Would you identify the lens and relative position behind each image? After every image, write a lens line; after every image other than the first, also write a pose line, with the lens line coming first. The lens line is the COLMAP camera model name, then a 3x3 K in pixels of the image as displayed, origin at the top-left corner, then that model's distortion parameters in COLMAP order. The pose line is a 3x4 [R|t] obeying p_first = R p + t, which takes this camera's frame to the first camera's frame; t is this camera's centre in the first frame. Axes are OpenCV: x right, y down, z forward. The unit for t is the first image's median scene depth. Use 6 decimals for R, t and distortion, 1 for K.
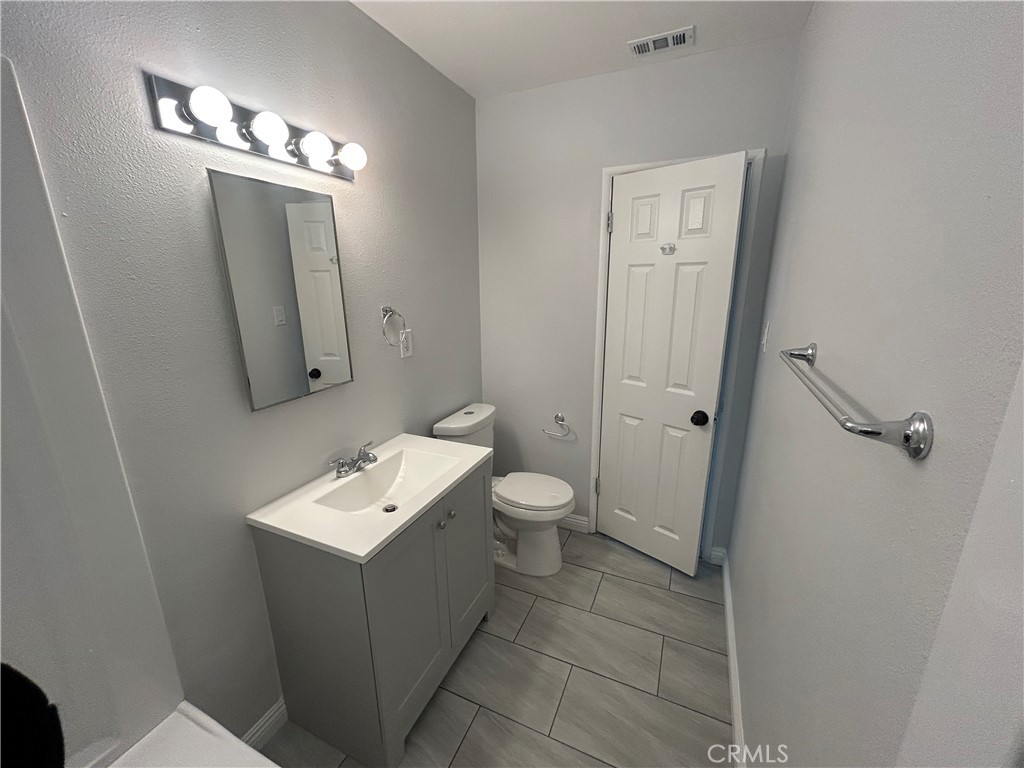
lens RADIAL K [[413.5, 0, 511.2], [0, 413.5, 386.7], [0, 0, 1]] dist [-0.001275, -0.000072]
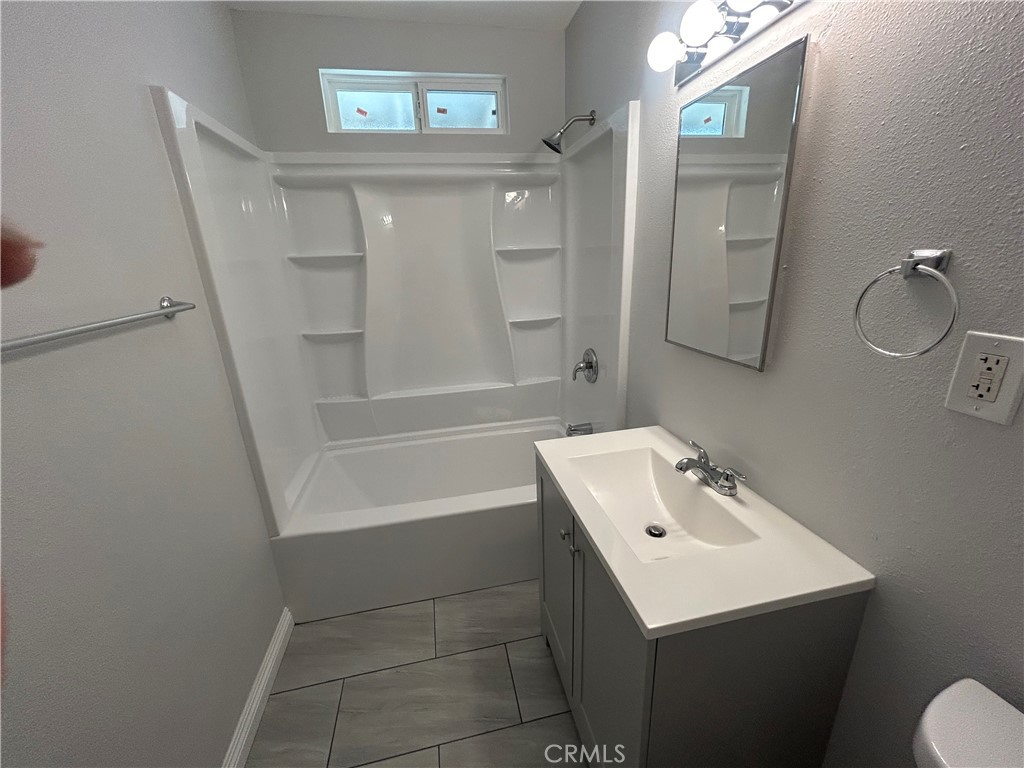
lens RADIAL K [[413.5, 0, 511.2], [0, 413.5, 386.7], [0, 0, 1]] dist [-0.001275, -0.000072]
pose [[-0.807578, 0.221748, -0.546486, 0.280660], [-0.102584, 0.859680, 0.500427, -0.291097], [0.580771, 0.460194, -0.671510, 1.334187]]
